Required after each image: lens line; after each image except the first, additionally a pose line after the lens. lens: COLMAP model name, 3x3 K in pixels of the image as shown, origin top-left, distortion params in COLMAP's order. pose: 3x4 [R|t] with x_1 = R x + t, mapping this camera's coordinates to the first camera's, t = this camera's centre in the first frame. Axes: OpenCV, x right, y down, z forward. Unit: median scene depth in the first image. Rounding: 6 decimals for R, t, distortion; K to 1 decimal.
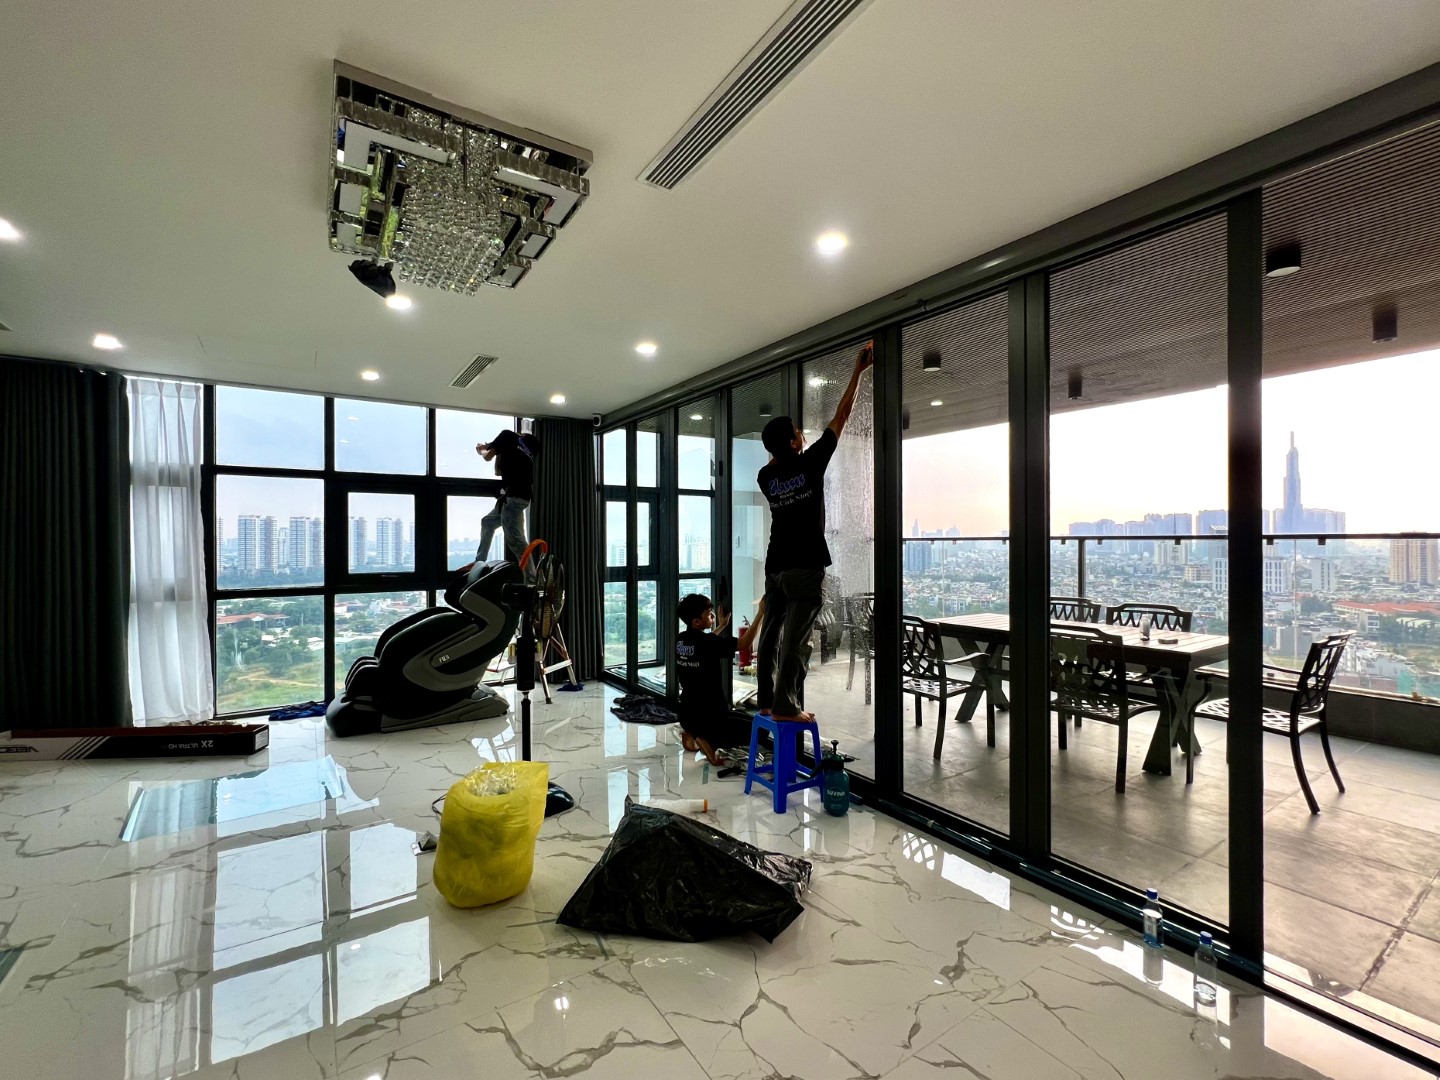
lens RADIAL K [[616.2, 0, 722.9], [0, 616.2, 536.3], [0, 0, 1]] dist [0.015109, -0.000282]
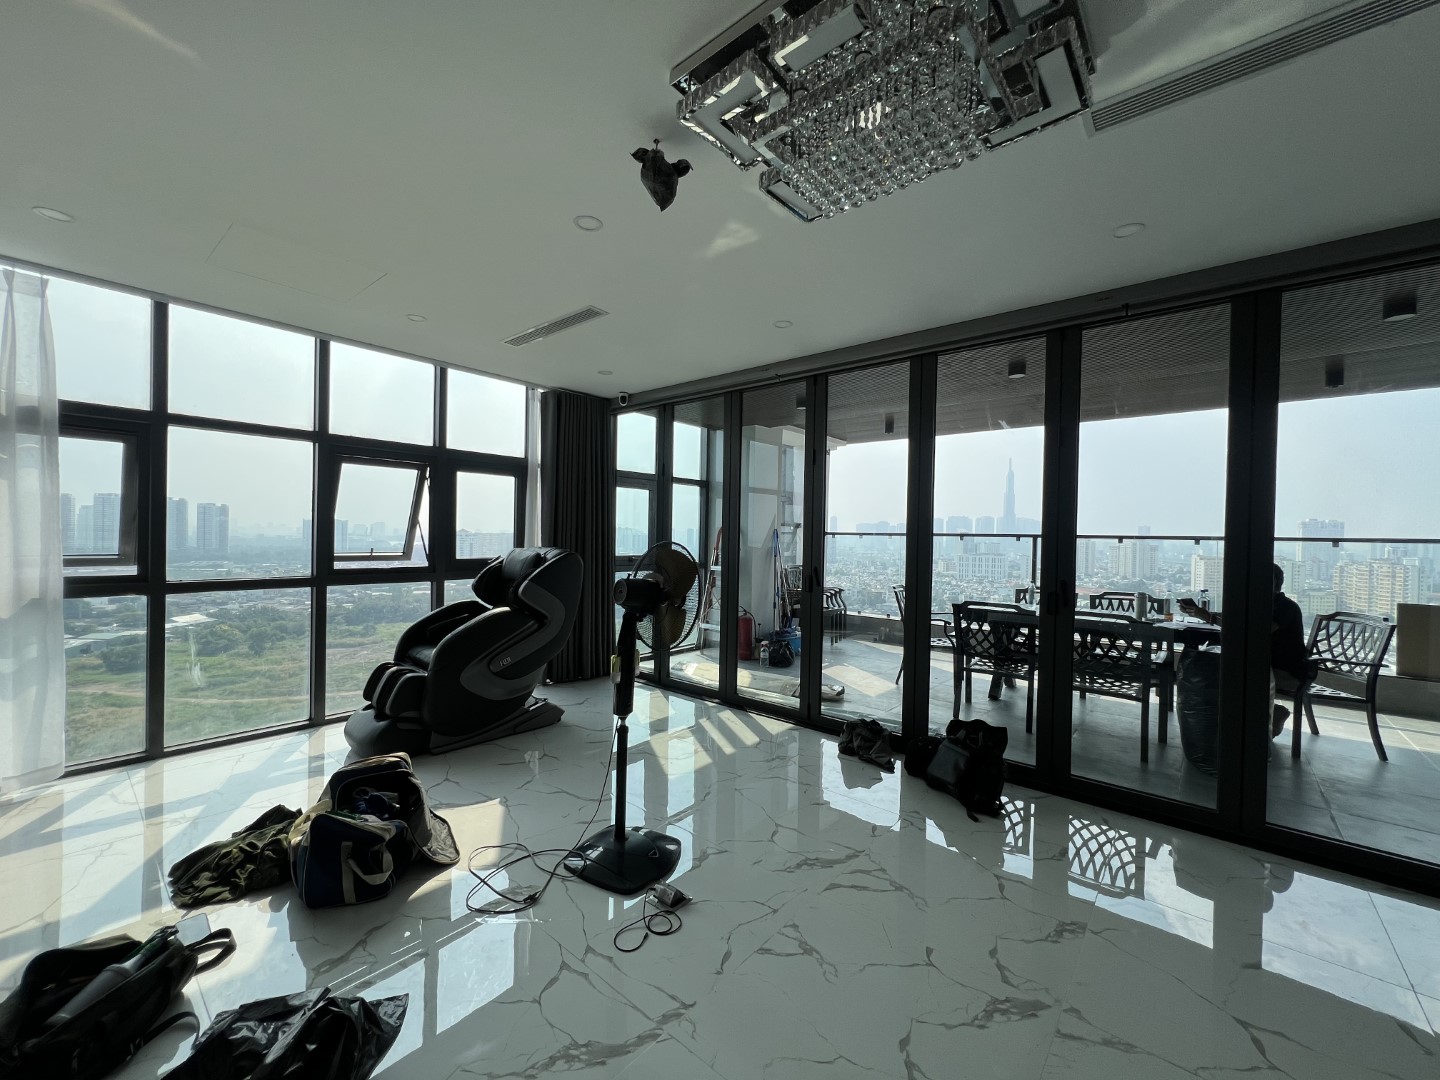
lens RADIAL K [[568.7, 0, 729.0], [0, 568.7, 541.2], [0, 0, 1]] dist [0.001995, 0.000147]
pose [[0.959931, 0.019415, 0.279563, -0.307268], [-0.025223, 0.999534, 0.017193, 0.008125], [-0.279099, -0.023555, 0.959973, 0.136582]]
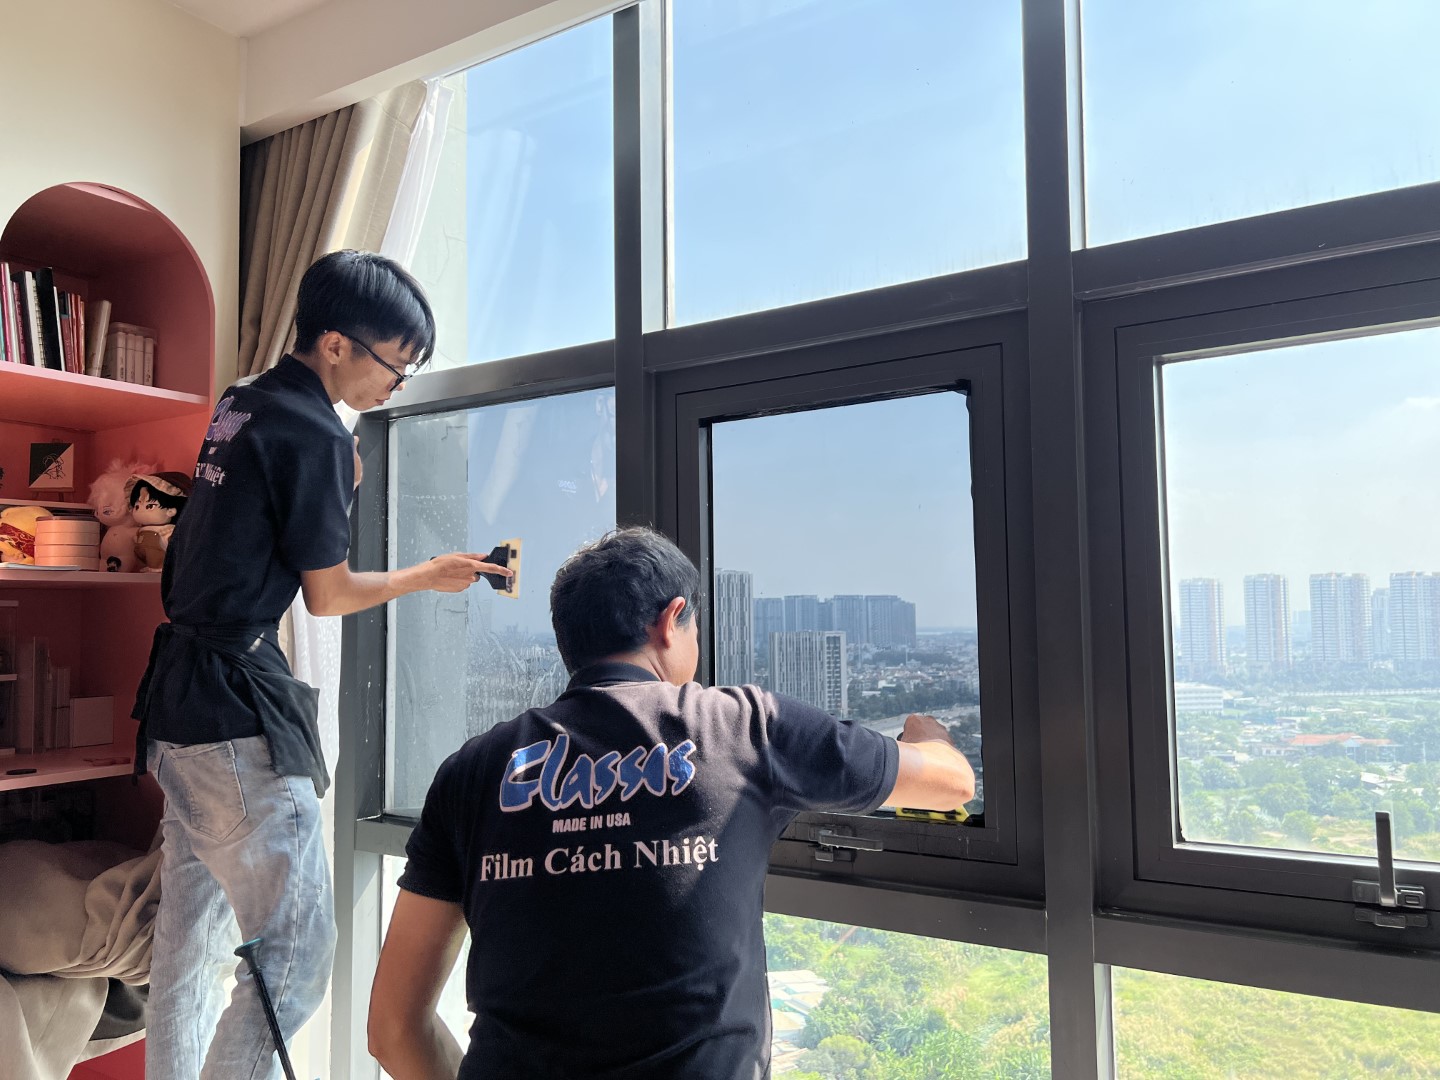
lens RADIAL K [[1079.0, 0, 715.0], [0, 1079.0, 536.8], [0, 0, 1]] dist [0.025694, -0.028925]
pose [[0.385053, -0.076307, -0.919734, -0.253938], [0.020302, 0.997035, -0.074221, -0.006261], [0.922671, 0.009907, 0.385461, 0.811944]]
